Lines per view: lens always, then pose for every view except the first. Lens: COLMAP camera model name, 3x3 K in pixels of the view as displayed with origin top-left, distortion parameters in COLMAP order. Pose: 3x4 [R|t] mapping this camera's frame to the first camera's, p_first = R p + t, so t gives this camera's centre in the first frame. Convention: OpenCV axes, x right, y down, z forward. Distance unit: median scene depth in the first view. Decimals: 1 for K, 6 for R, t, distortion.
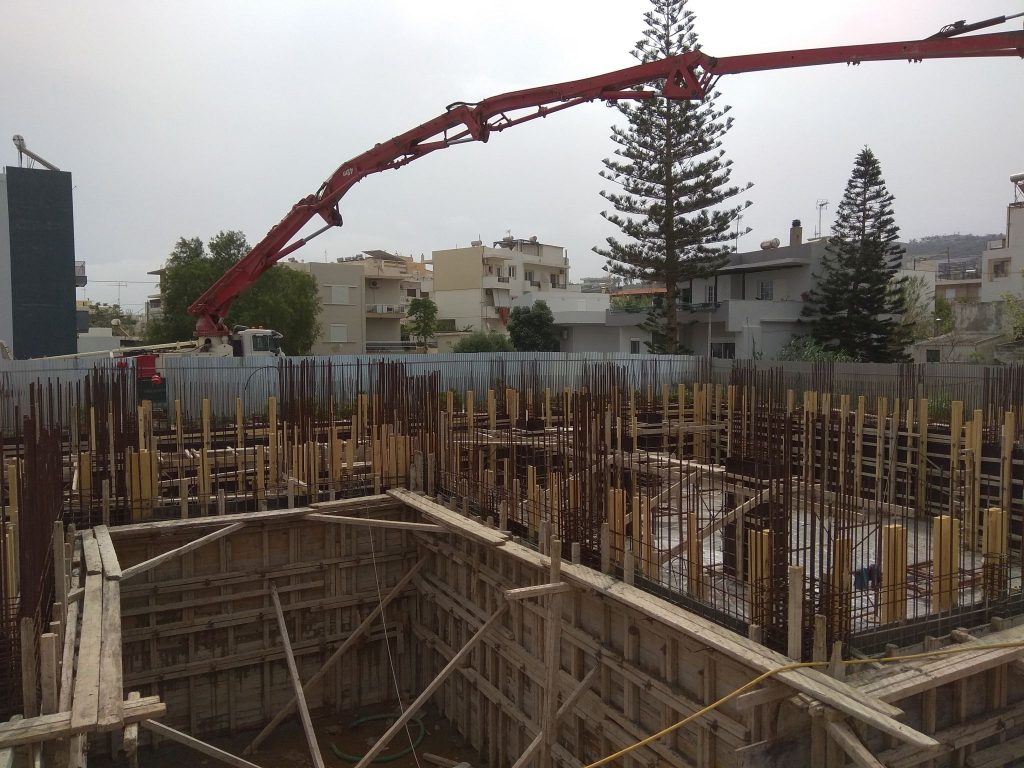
lens RADIAL K [[789.5, 0, 513.0], [0, 789.5, 389.9], [0, 0, 1]] dist [0.090015, -0.150283]
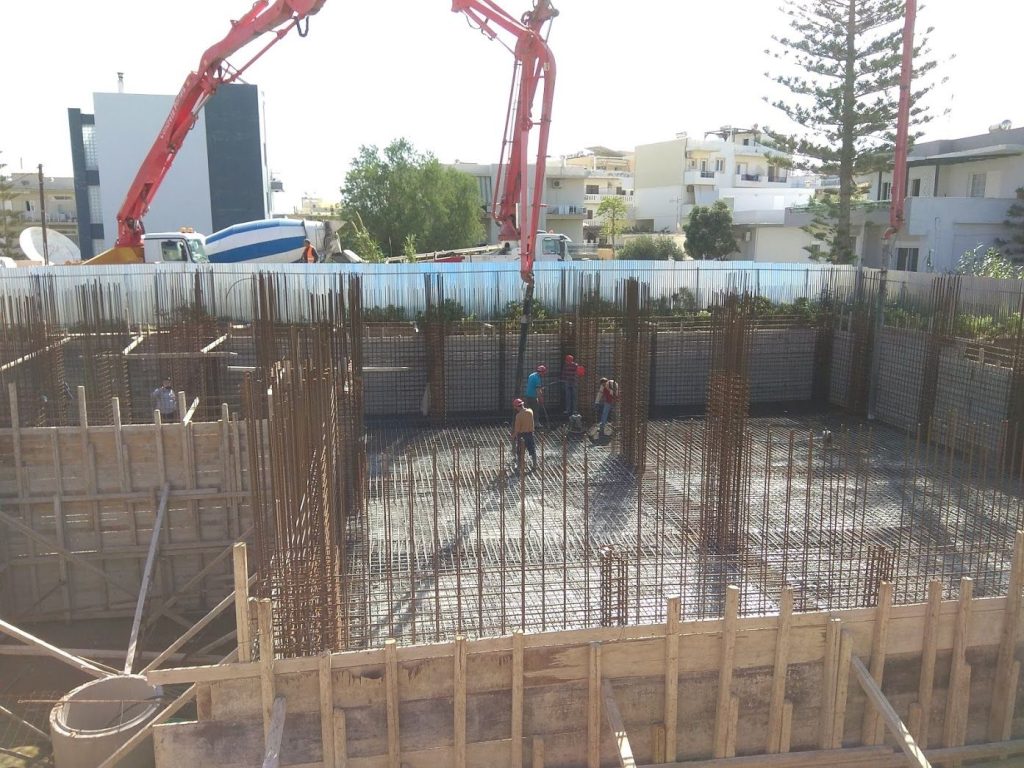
lens RADIAL K [[789.5, 0, 513.0], [0, 789.5, 389.9], [0, 0, 1]] dist [0.090015, -0.150283]
pose [[0.954275, 0.057687, -0.293310, 0.119637], [-0.020465, 0.991508, 0.128424, -0.009063], [0.298228, -0.116549, 0.947352, 0.036021]]
